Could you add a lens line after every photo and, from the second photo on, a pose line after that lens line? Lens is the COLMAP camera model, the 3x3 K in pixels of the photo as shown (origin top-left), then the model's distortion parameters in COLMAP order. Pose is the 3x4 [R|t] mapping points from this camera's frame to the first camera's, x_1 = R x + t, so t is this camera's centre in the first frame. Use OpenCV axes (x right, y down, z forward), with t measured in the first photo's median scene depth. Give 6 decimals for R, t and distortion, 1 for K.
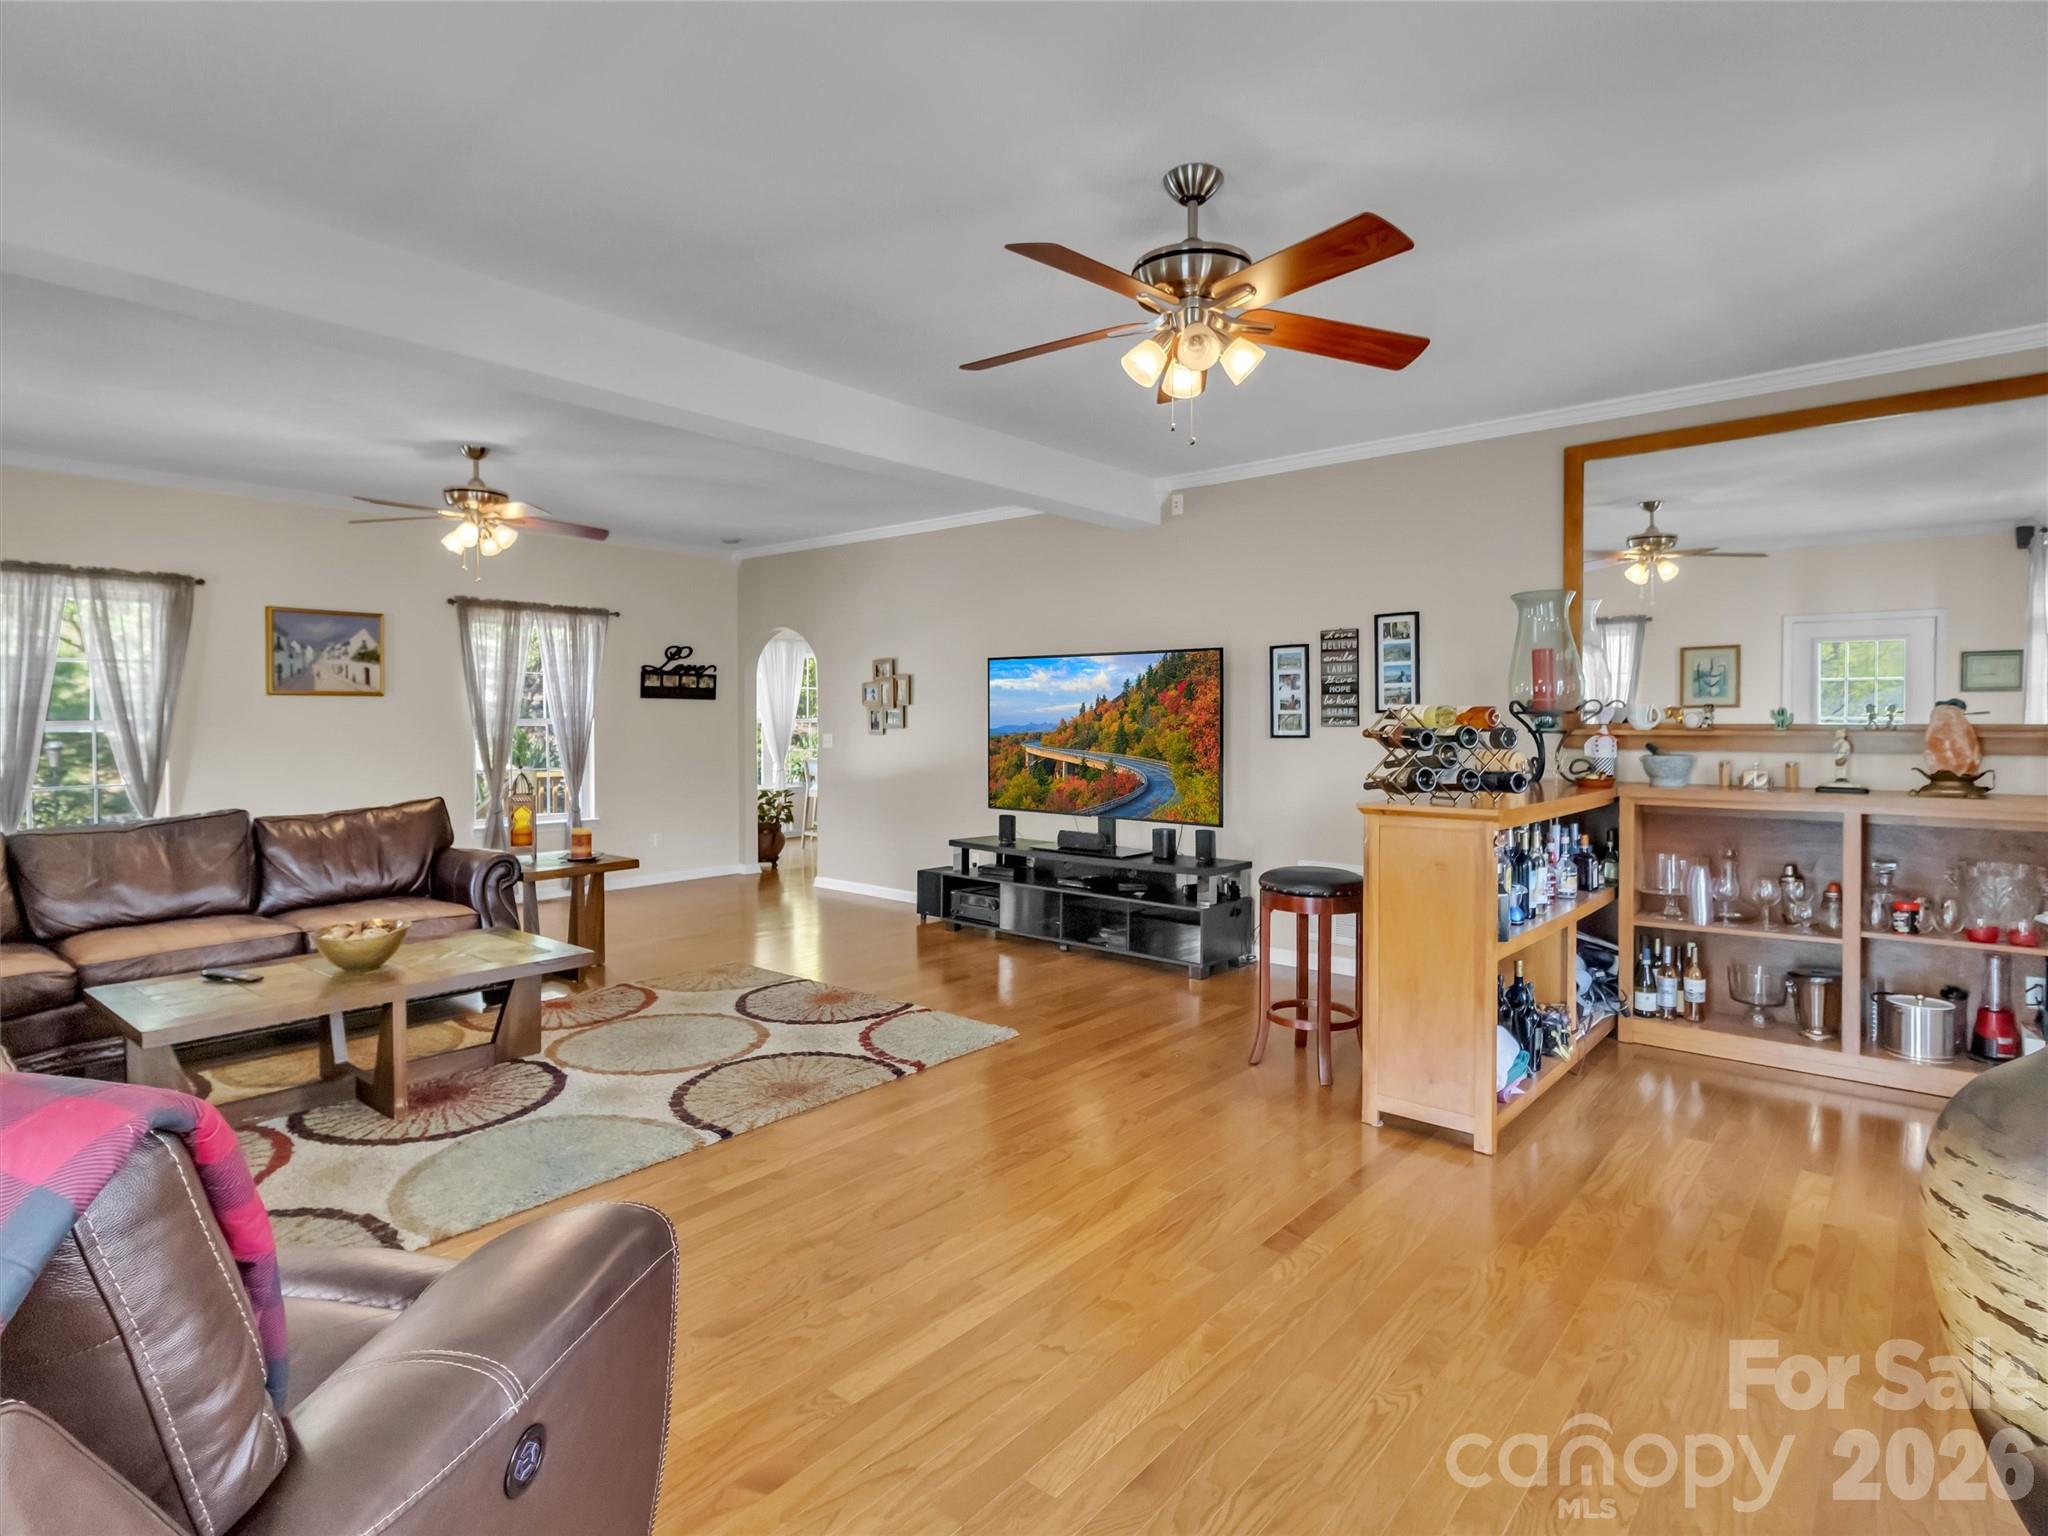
lens RADIAL K [[1060.5, 0, 1020.1], [0, 1060.5, 748.6], [0, 0, 1]] dist [-0.002827, -0.001569]
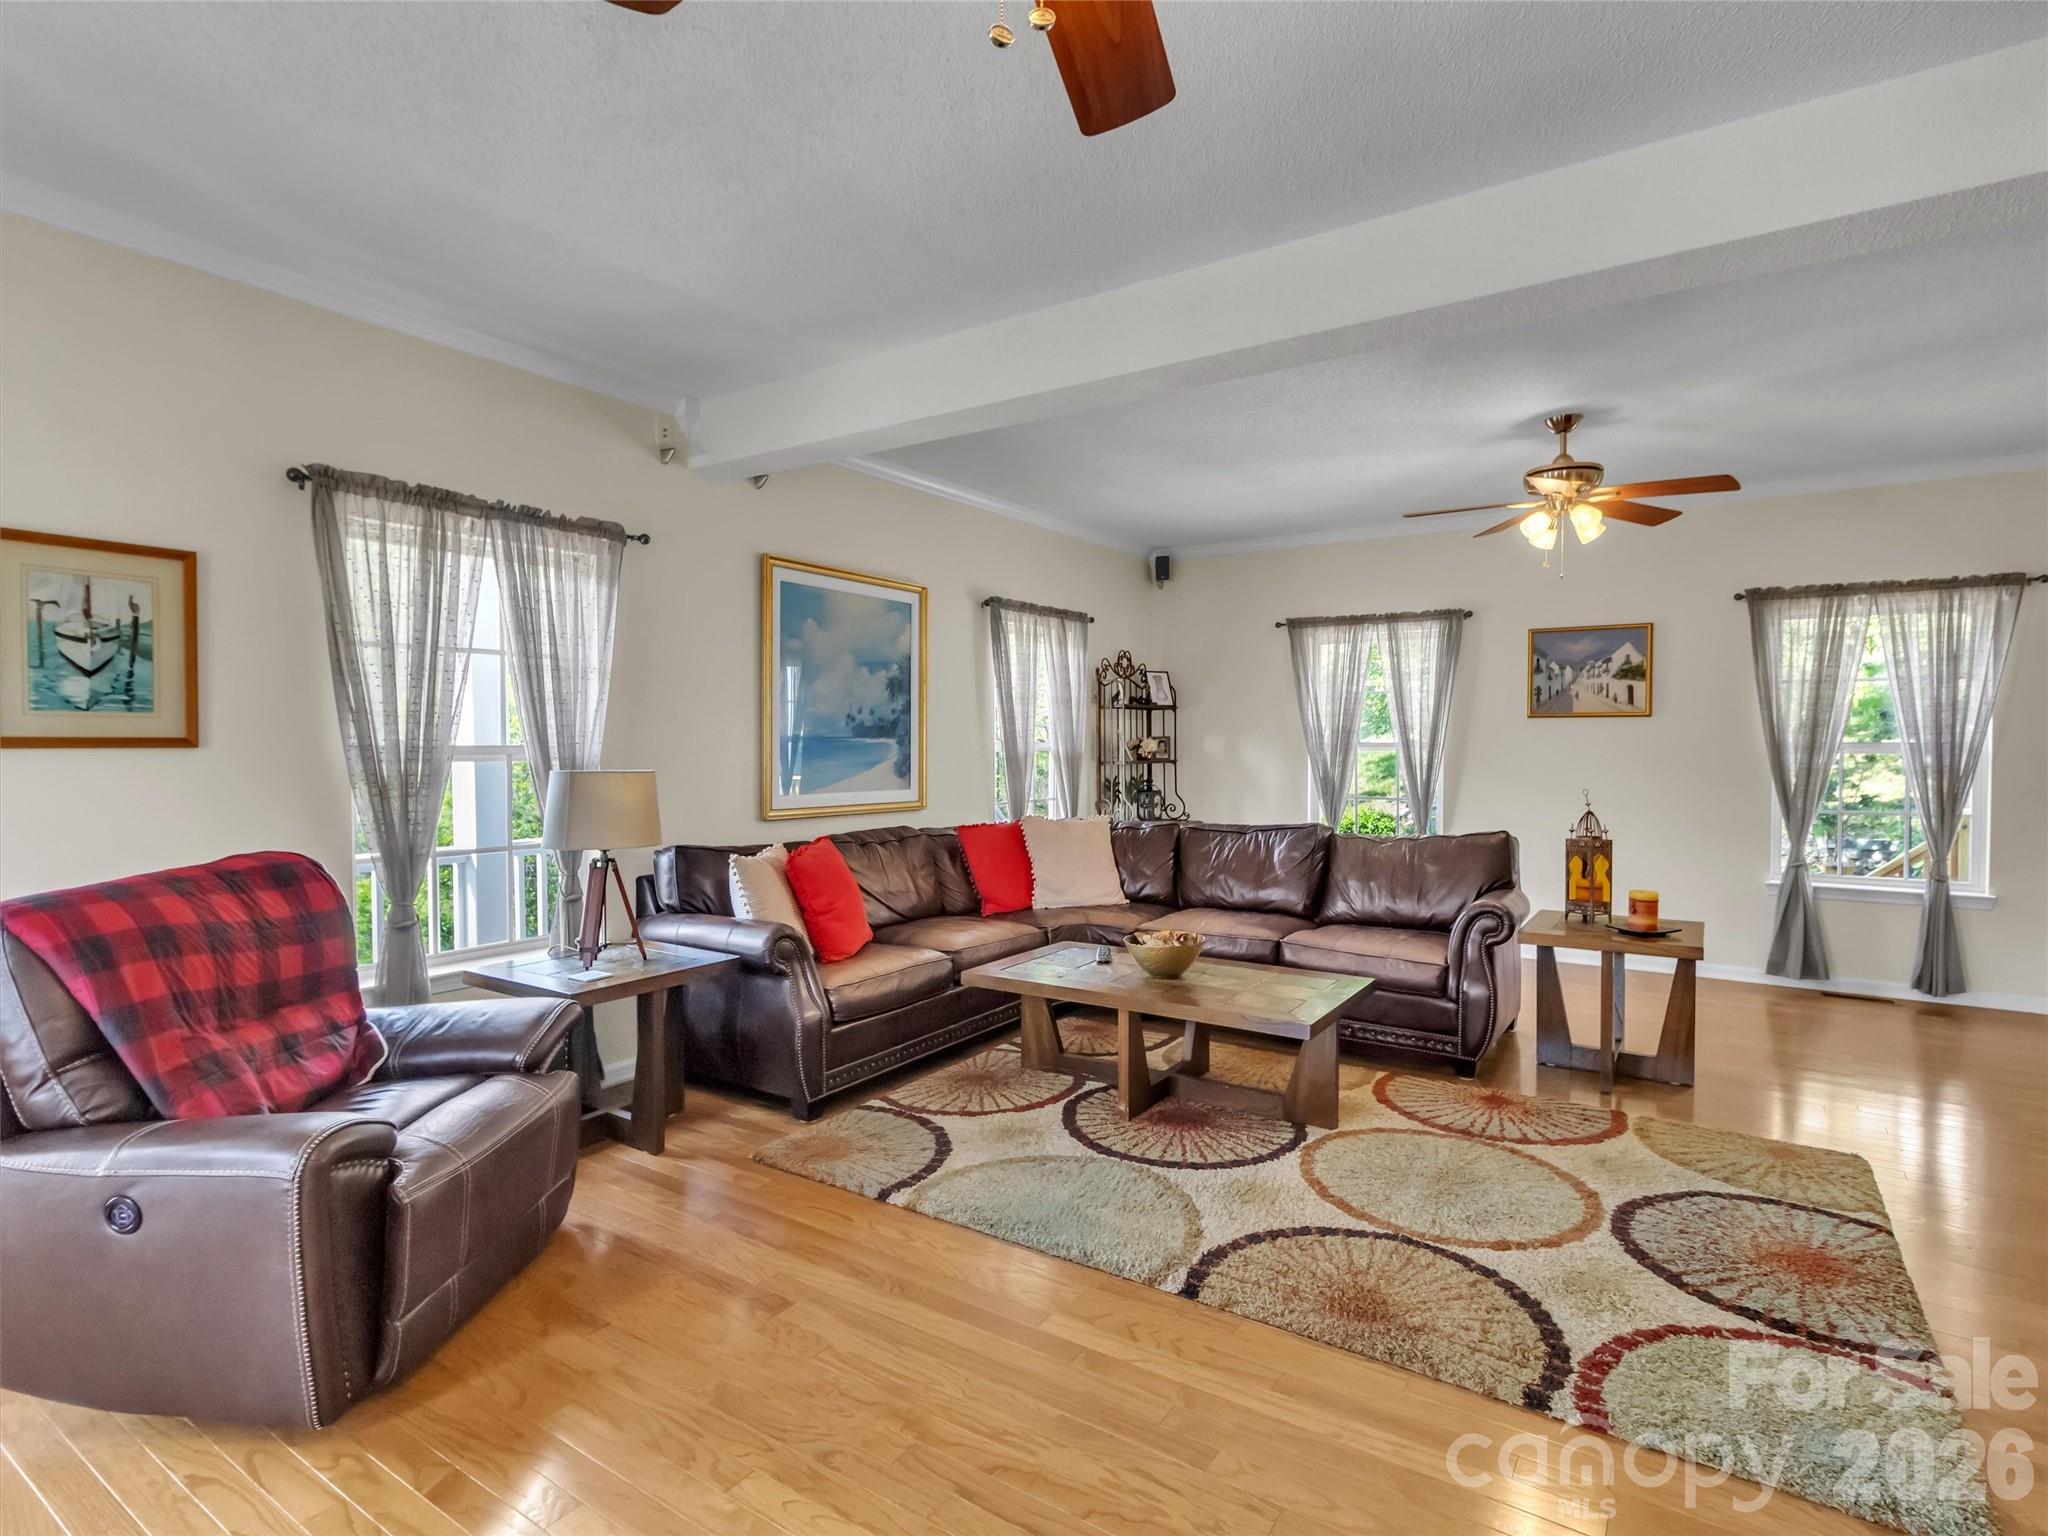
lens RADIAL K [[1060.5, 0, 1021.6], [0, 1060.5, 773.9], [0, 0, 1]] dist [-0.002827, -0.001569]
pose [[0.099476, 0.033163, -0.994487, 0.365997], [-0.030088, 0.999088, 0.030307, -0.021158], [0.994585, 0.026907, 0.100383, 0.643282]]
